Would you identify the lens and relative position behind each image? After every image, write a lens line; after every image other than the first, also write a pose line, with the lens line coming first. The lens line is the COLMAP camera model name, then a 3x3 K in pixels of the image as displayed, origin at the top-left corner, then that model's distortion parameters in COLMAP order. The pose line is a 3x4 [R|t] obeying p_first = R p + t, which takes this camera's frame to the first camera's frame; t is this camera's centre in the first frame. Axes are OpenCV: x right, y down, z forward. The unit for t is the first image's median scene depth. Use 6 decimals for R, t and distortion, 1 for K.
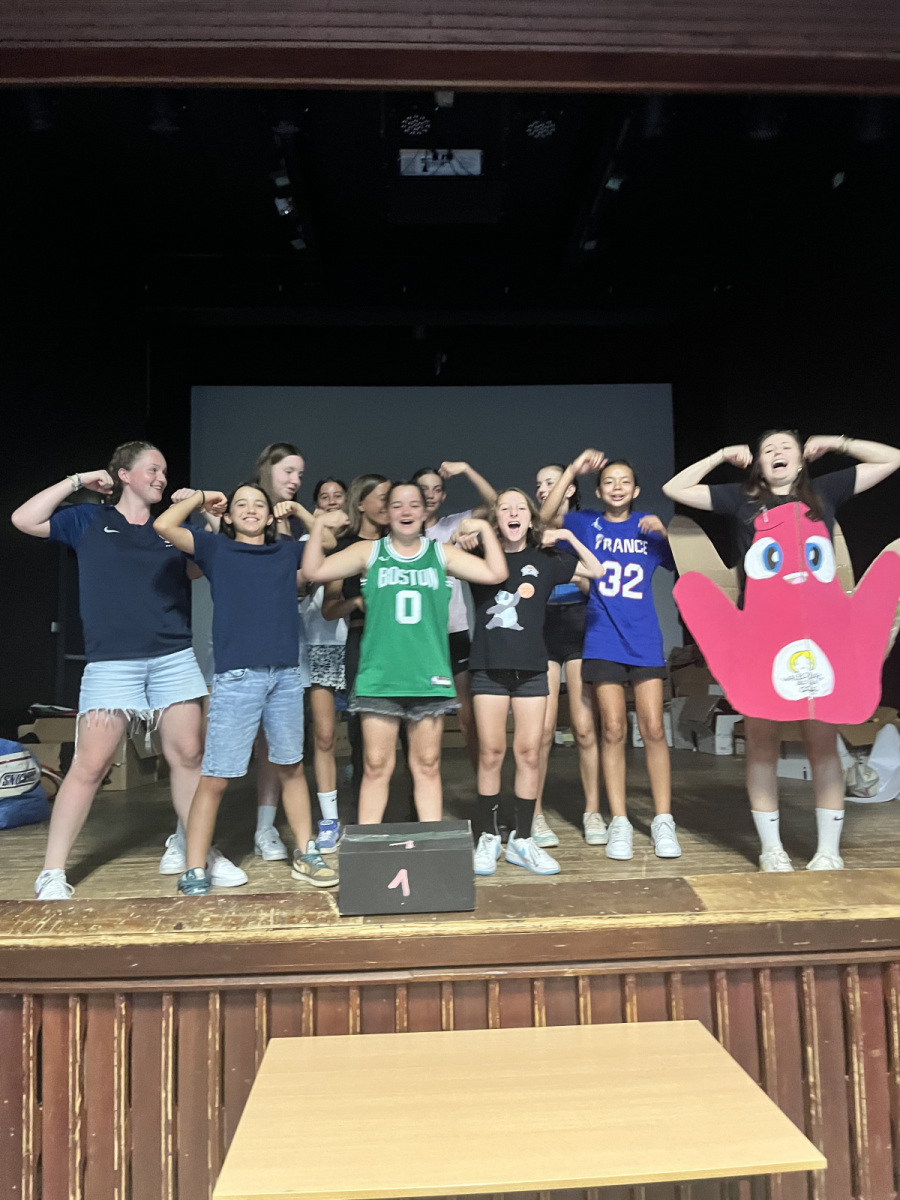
lens RADIAL K [[913.5, 0, 456.4], [0, 913.5, 607.5], [0, 0, 1]] dist [0.053911, -0.077049]
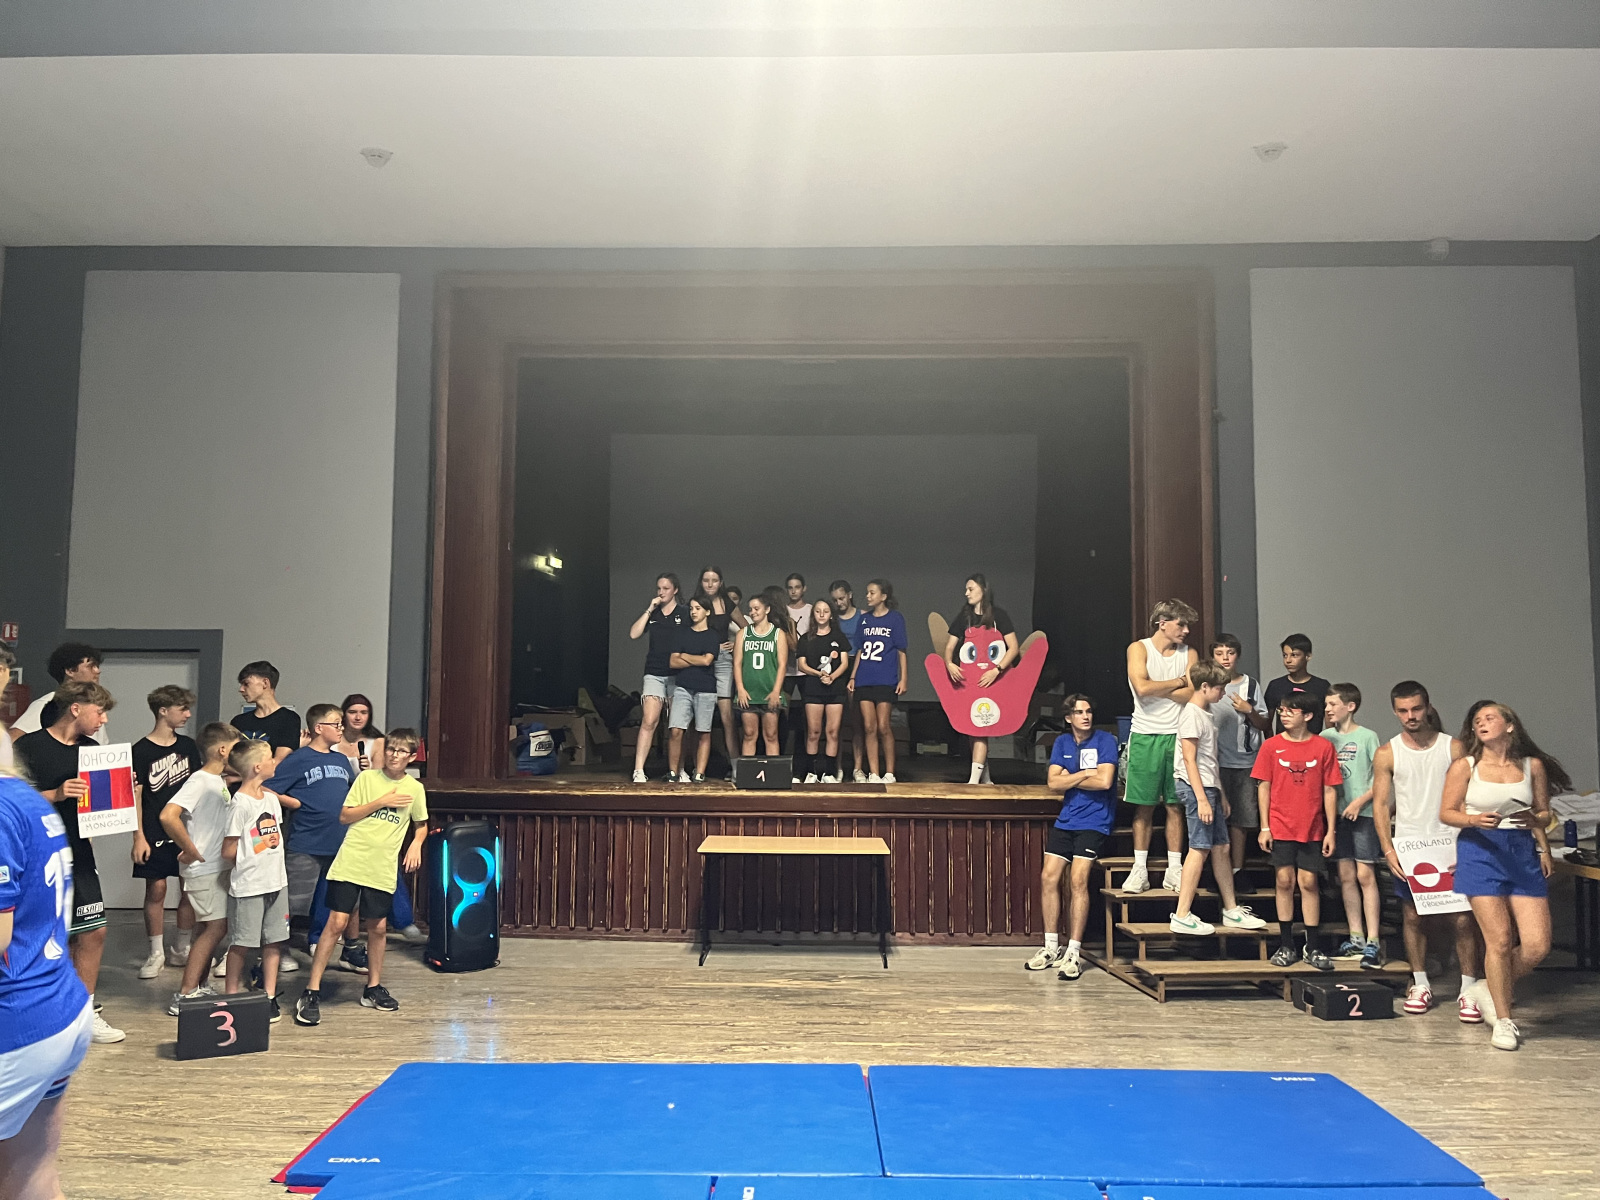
lens RADIAL K [[1218.0, 0, 824.1], [0, 1218.0, 650.6], [0, 0, 1]] dist [0.053911, -0.077049]
pose [[0.998757, 0.028641, -0.040804, 0.211147], [-0.026419, 0.998191, 0.053998, -0.200721], [0.042277, -0.052853, 0.997707, -2.043224]]
